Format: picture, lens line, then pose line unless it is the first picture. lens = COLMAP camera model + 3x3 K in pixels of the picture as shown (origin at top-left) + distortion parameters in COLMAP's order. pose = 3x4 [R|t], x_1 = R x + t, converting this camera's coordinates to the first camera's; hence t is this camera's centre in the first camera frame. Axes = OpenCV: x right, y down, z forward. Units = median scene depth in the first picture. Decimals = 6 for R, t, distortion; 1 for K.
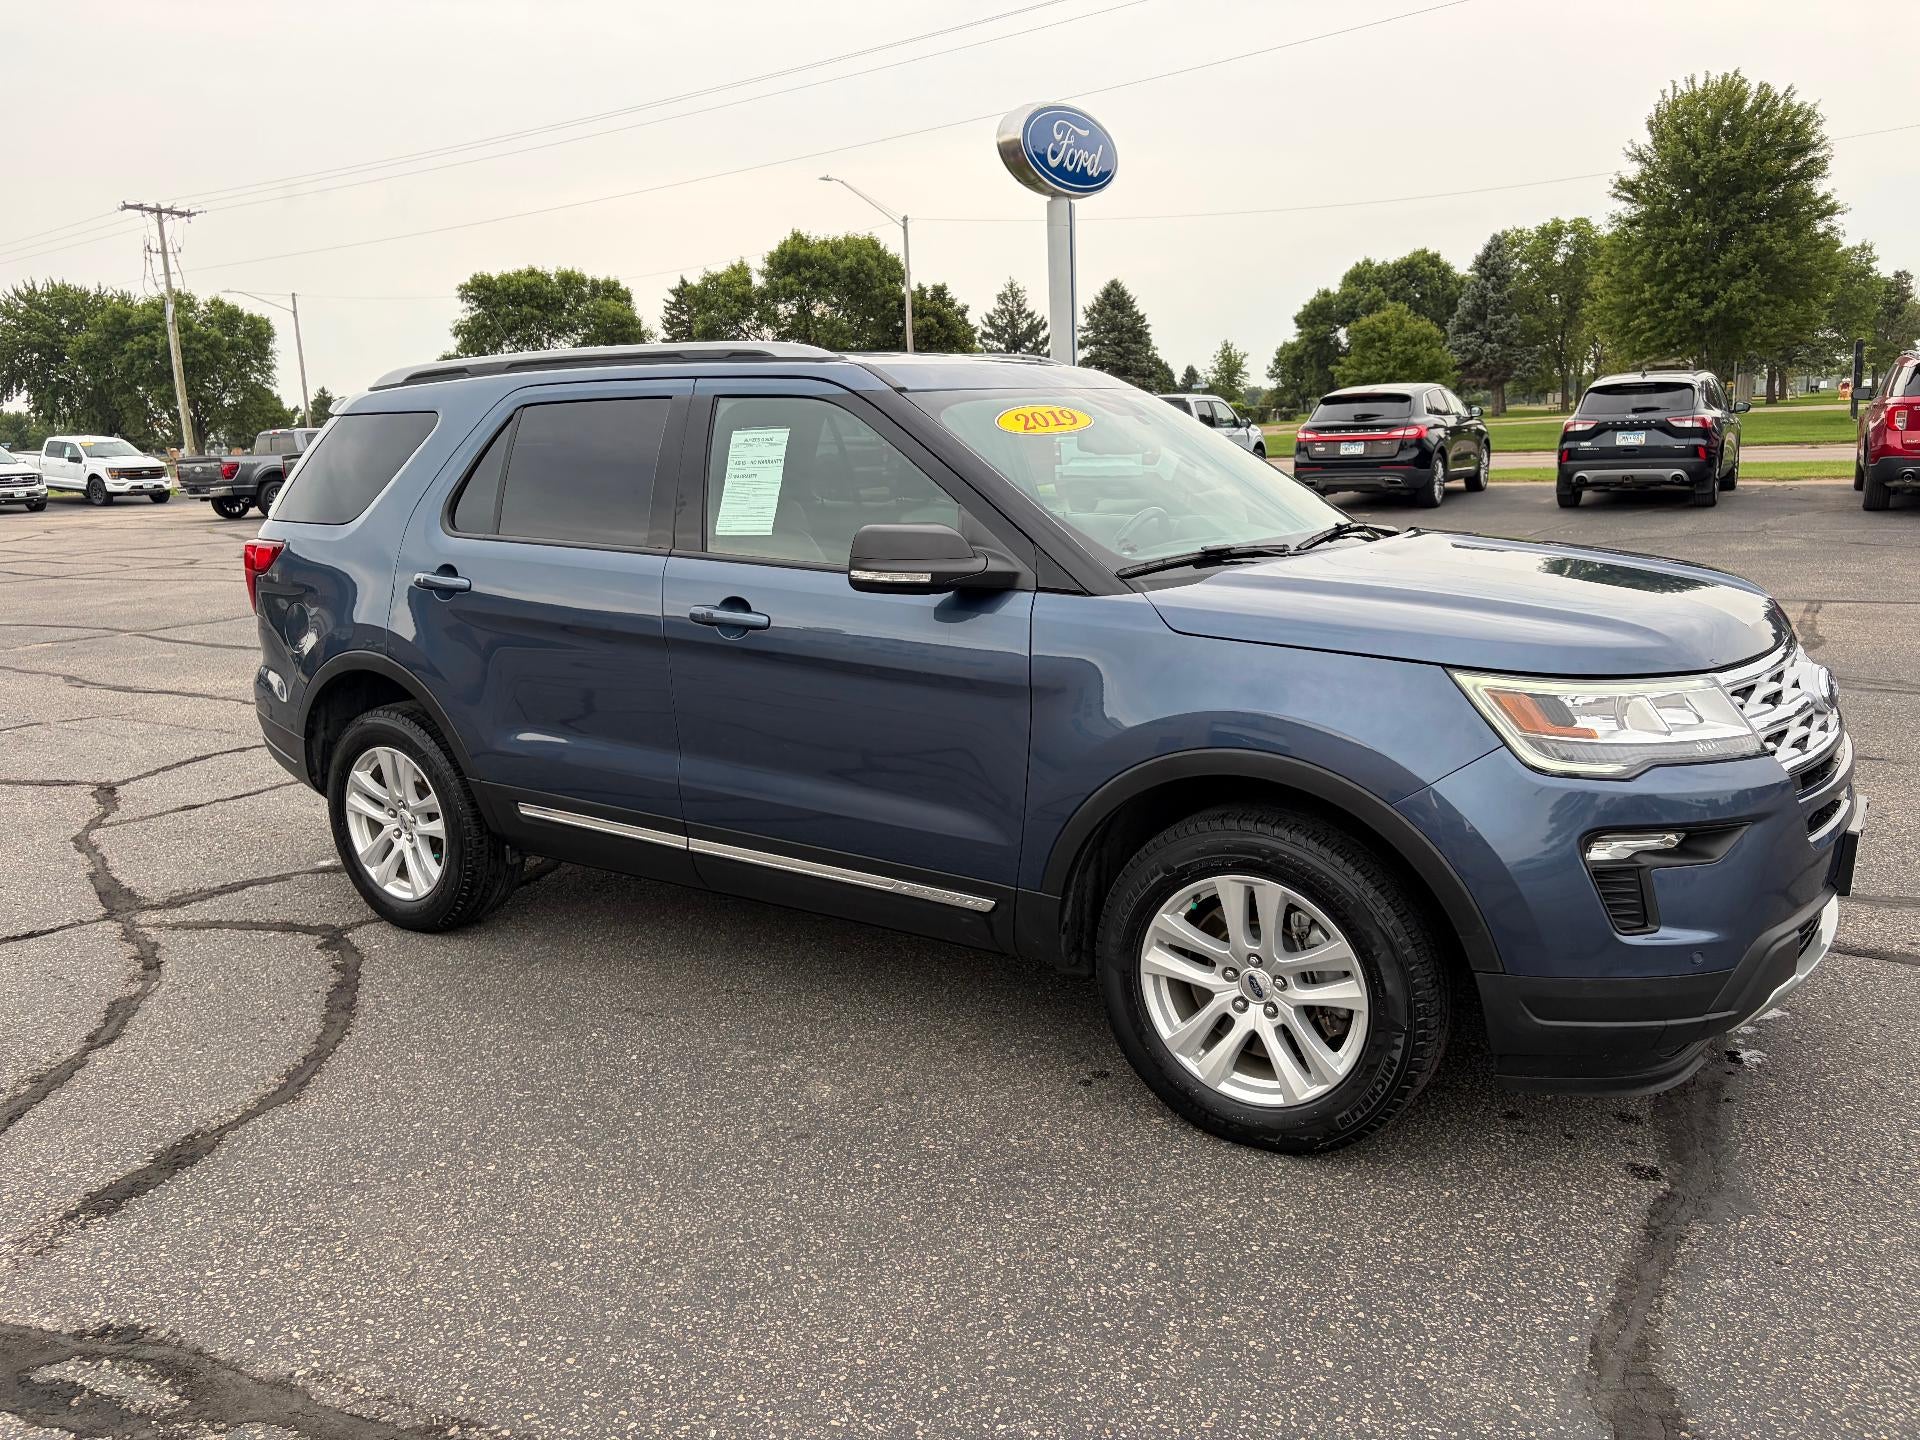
lens RADIAL K [[1448.9, 0, 960.0], [0, 1448.9, 720.0], [0, 0, 1]] dist [0.040453, -0.040302]
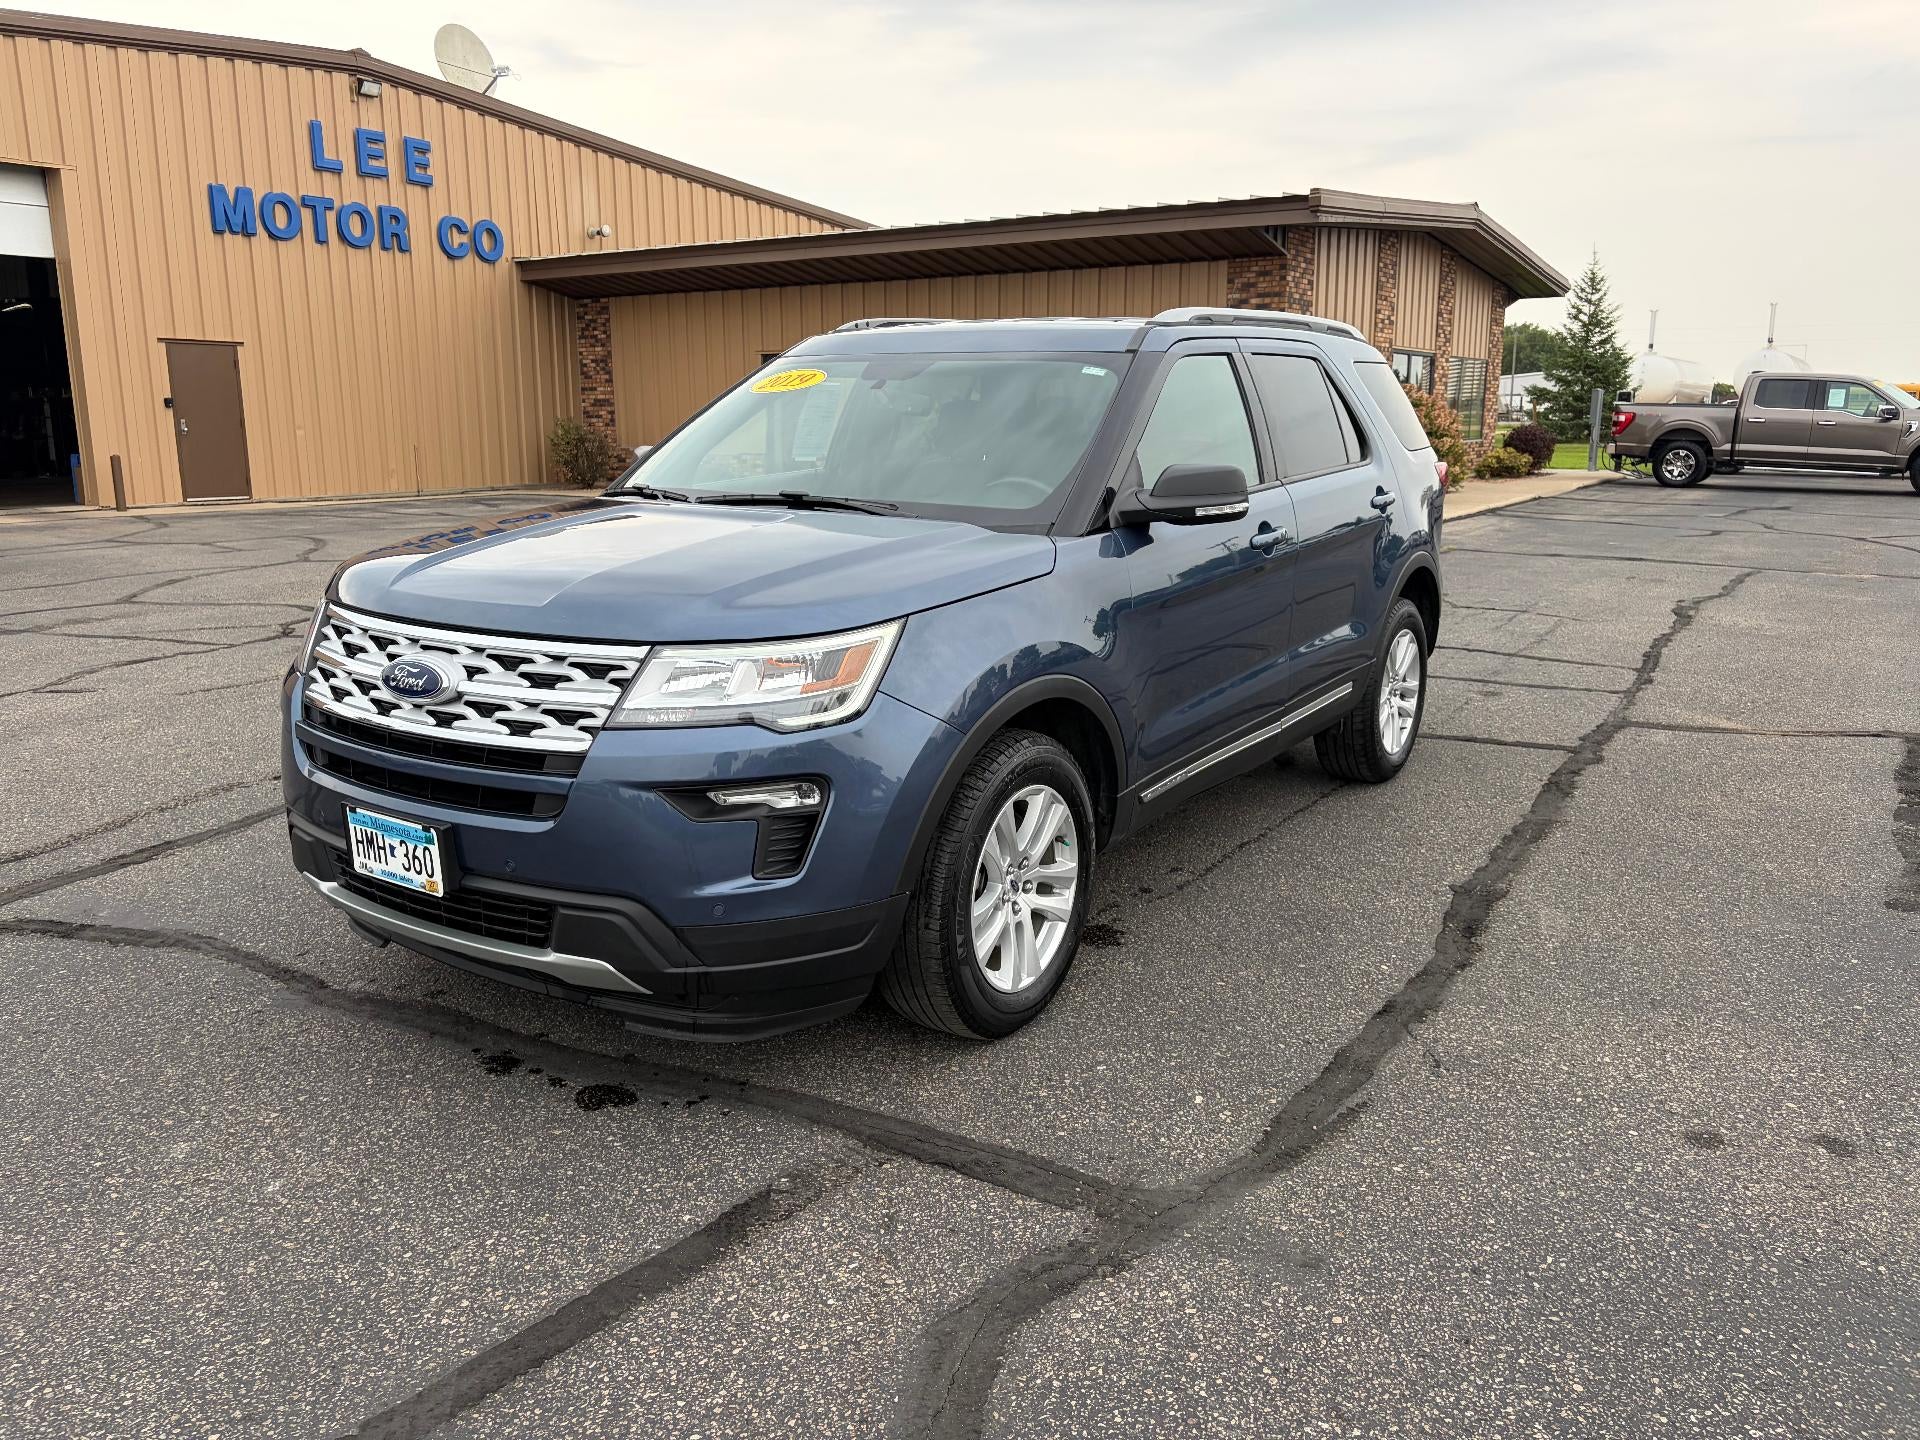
lens RADIAL K [[1448.9, 0, 960.0], [0, 1448.9, 720.0], [0, 0, 1]] dist [0.040453, -0.040302]
pose [[0.003974, 0.249351, -0.968405, 0.182892], [-0.200308, 0.948984, 0.243528, -0.036200], [0.979725, 0.193011, 0.053719, 0.155641]]
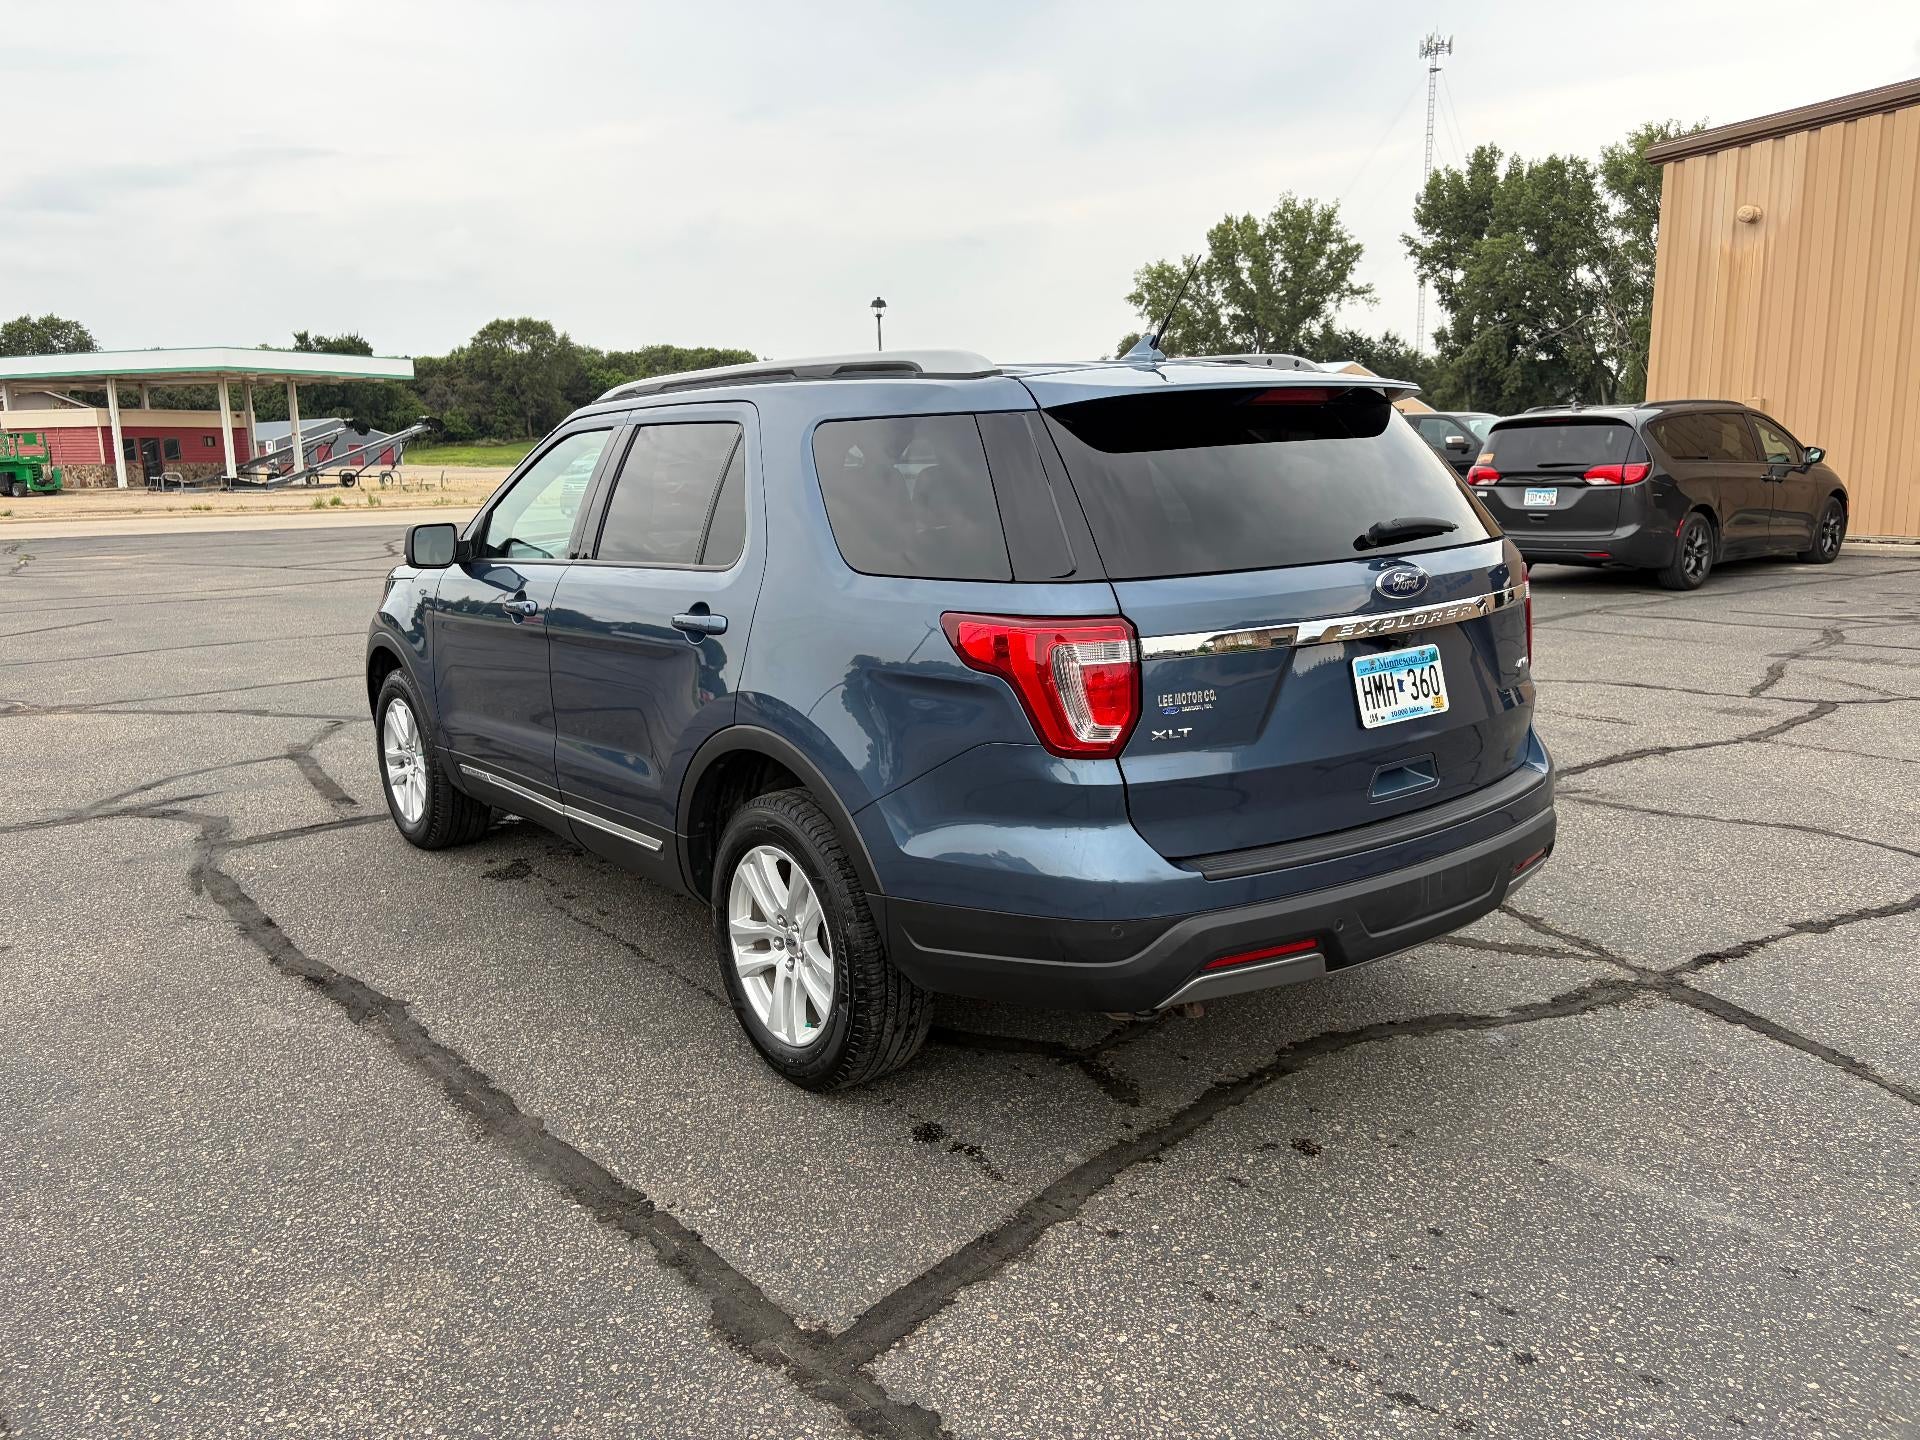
lens RADIAL K [[1457.1, 0, 957.0], [0, 1457.1, 701.7], [0, 0, 1]] dist [0.021639, 0.011948]
pose [[-0.947104, -0.003113, 0.320913, -0.085246], [0.114790, 0.930513, 0.347805, -0.066404], [-0.299696, 0.366245, -0.880935, 0.335446]]
